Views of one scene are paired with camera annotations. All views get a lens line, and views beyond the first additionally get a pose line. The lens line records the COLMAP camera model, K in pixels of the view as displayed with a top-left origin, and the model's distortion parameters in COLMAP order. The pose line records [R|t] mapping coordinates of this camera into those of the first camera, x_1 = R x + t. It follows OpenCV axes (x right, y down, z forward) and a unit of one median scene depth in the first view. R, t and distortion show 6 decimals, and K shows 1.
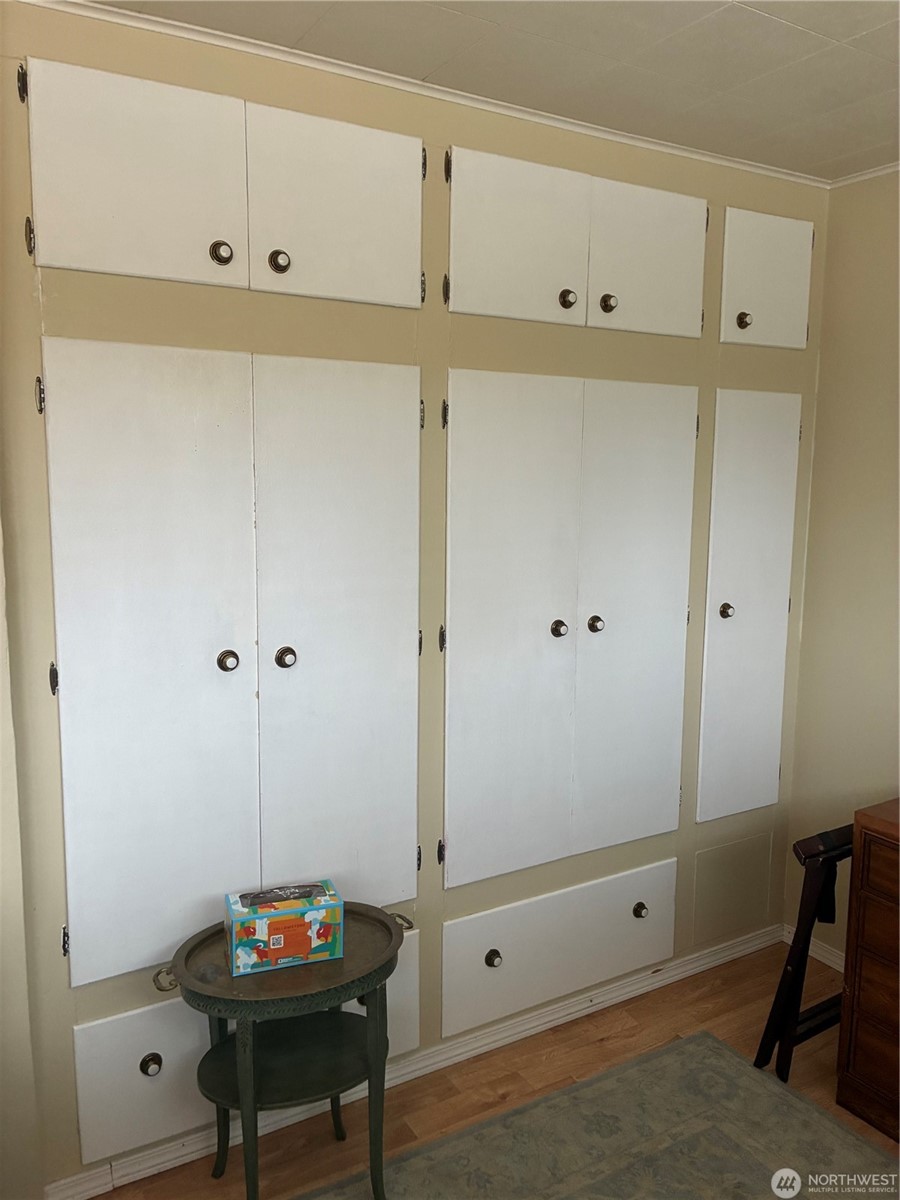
lens RADIAL K [[881.7, 0, 450.0], [0, 881.7, 600.0], [0, 0, 1]] dist [0.009468, 0.002617]
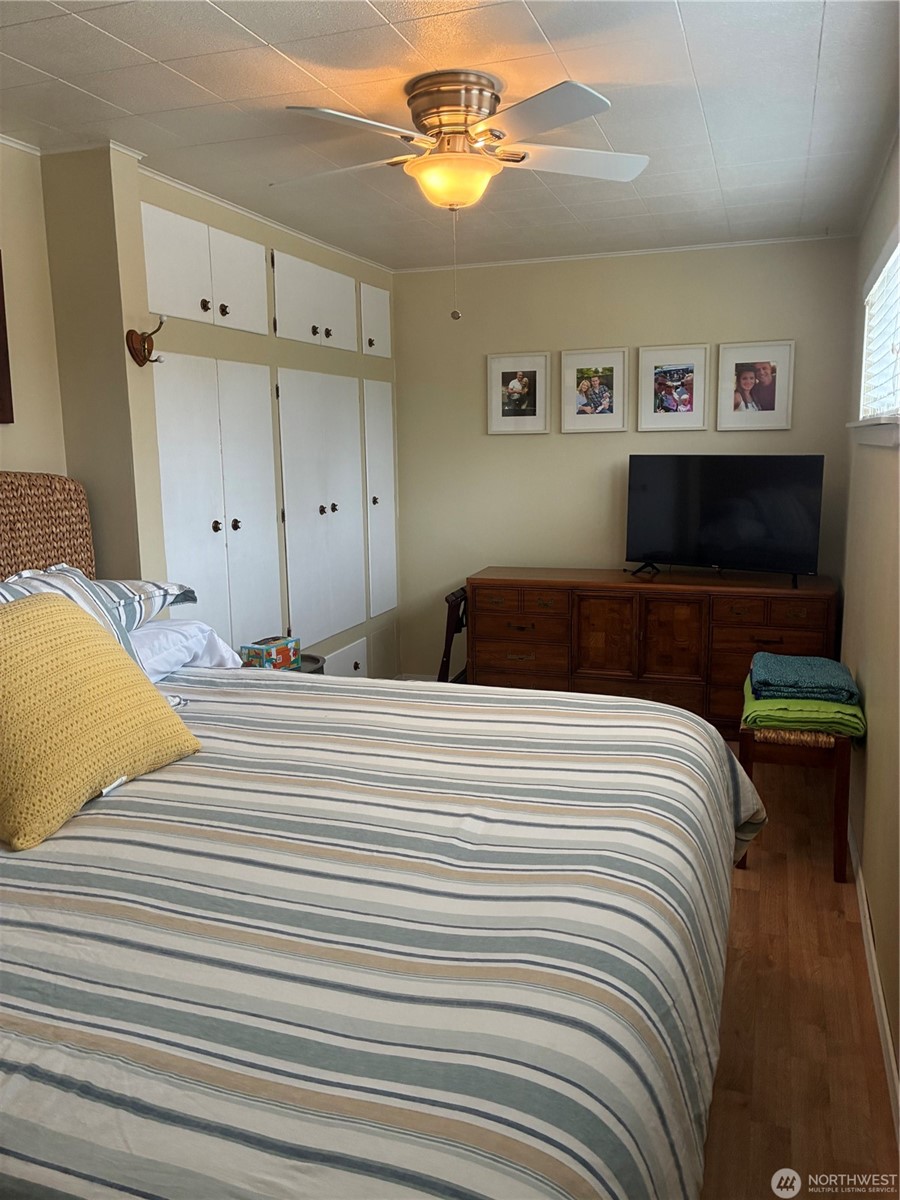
lens RADIAL K [[916.9, 0, 457.5], [0, 916.9, 596.9], [0, 0, 1]] dist [0.051205, -0.063680]
pose [[0.750698, -0.125641, 0.648589, -1.058575], [0.106570, 0.991922, 0.068802, 0.127507], [-0.651994, 0.017470, 0.758023, -0.727343]]
